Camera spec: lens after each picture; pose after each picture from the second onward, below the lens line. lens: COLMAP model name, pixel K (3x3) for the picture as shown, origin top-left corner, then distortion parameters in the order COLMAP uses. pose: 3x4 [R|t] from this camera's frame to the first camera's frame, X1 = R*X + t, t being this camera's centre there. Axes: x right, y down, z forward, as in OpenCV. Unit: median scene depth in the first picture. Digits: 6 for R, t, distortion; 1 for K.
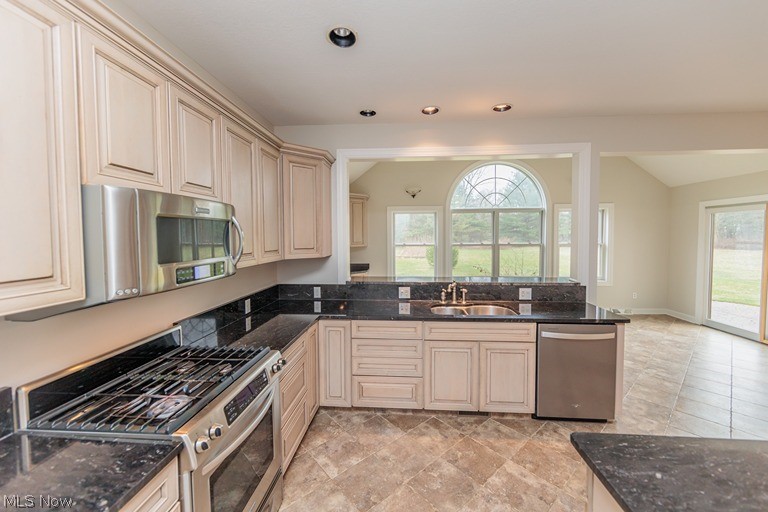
lens RADIAL K [[303.4, 0, 386.5], [0, 303.4, 248.7], [0, 0, 1]] dist [0.000460, -0.000467]
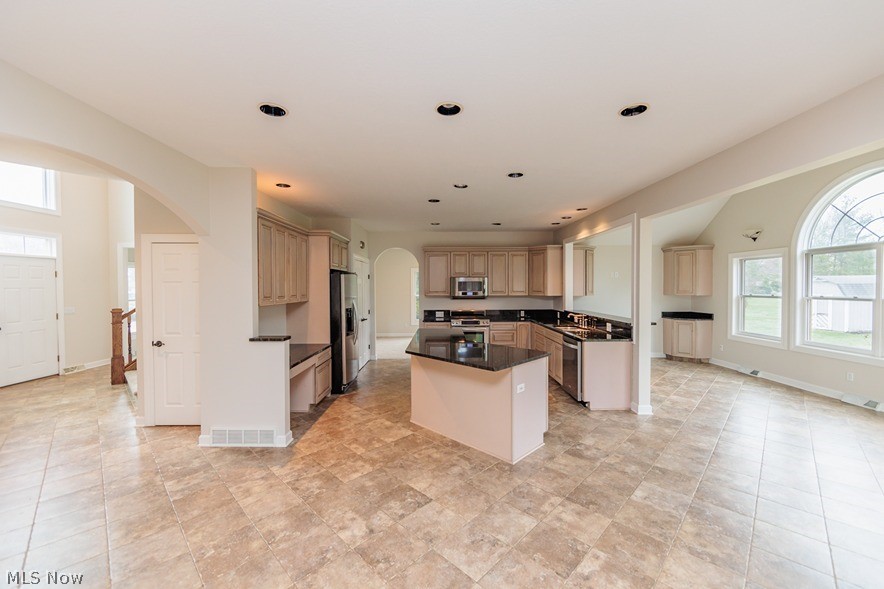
lens RADIAL K [[349.2, 0, 441.5], [0, 349.2, 290.9], [0, 0, 1]] dist [0.000460, -0.000467]
pose [[0.085136, 0.021620, -0.996135, 1.918414], [-0.039072, 0.999068, 0.018345, -0.018522], [0.995603, 0.037360, 0.085901, 0.070507]]
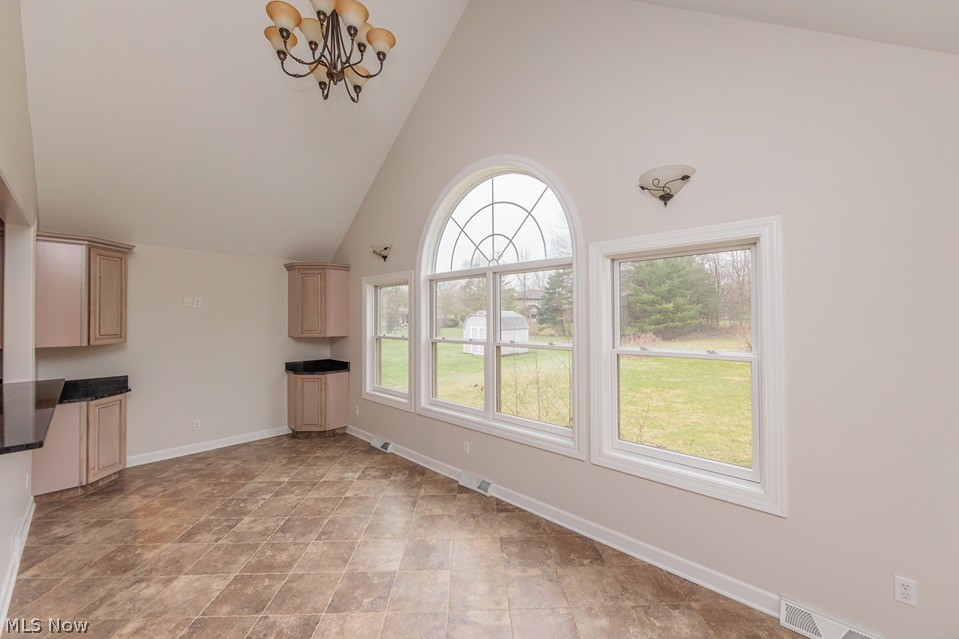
lens RADIAL K [[378.9, 0, 476.8], [0, 378.9, 313.8], [0, 0, 1]] dist [0.000460, -0.000467]
pose [[0.770376, 0.000879, -0.637590, 1.384950], [-0.031837, 0.998805, -0.037090, -0.069678], [0.636795, 0.048873, 0.769483, 1.012396]]
